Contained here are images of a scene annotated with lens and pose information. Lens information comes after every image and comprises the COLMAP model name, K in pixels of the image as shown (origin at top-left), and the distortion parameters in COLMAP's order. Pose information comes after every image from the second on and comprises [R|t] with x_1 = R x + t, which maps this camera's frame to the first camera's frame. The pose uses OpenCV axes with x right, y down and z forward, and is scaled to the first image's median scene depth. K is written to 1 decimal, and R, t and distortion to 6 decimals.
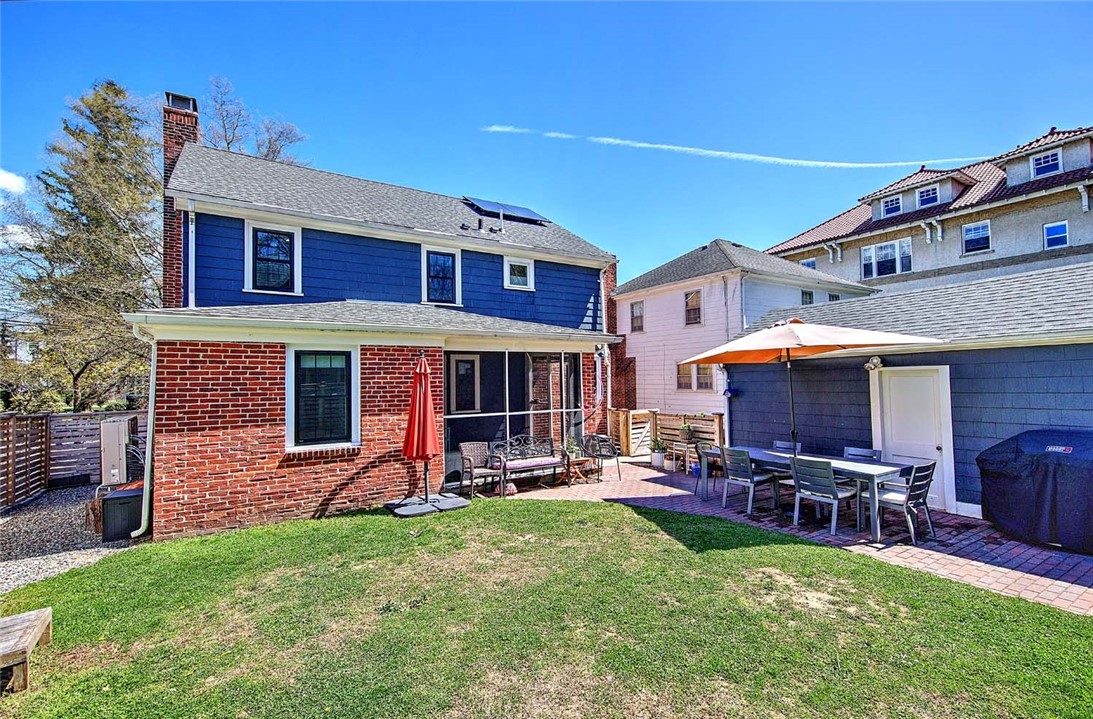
lens RADIAL K [[495.4, 0, 549.2], [0, 495.4, 362.4], [0, 0, 1]] dist [0.019687, 0.000078]
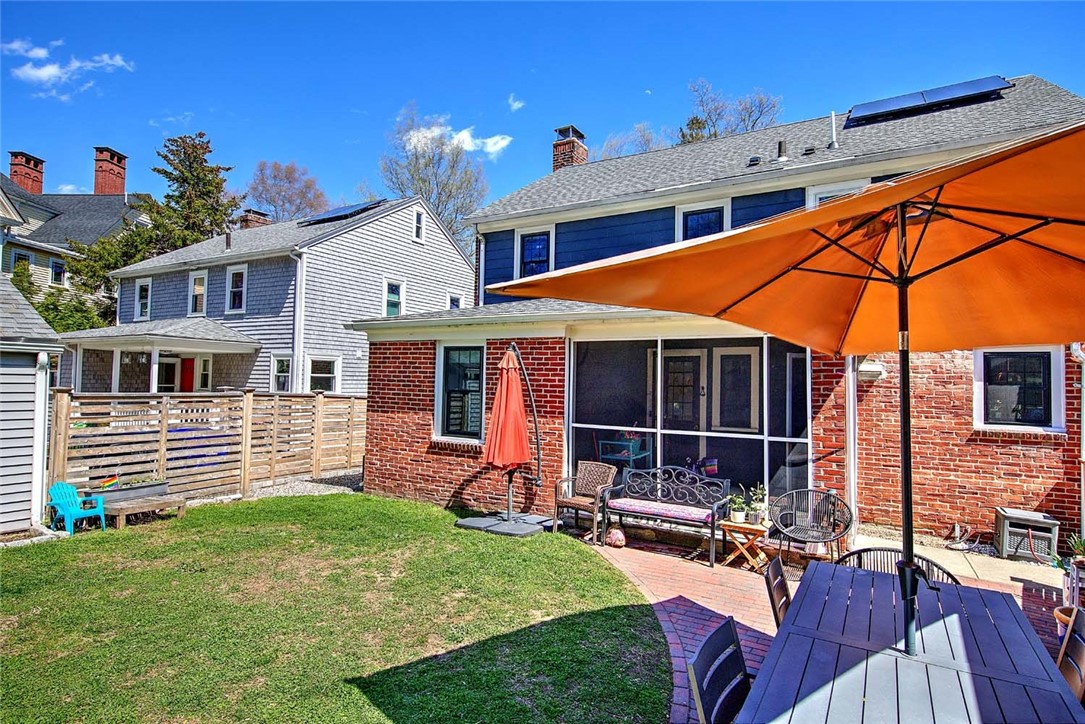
lens RADIAL K [[574.2, 0, 543.0], [0, 574.2, 359.4], [0, 0, 1]] dist [0.015992, -0.000300]
pose [[0.447518, -0.013494, -0.894173, 0.656153], [0.001240, 0.999895, -0.014469, 0.020479], [0.894274, 0.005367, 0.447488, 0.603748]]
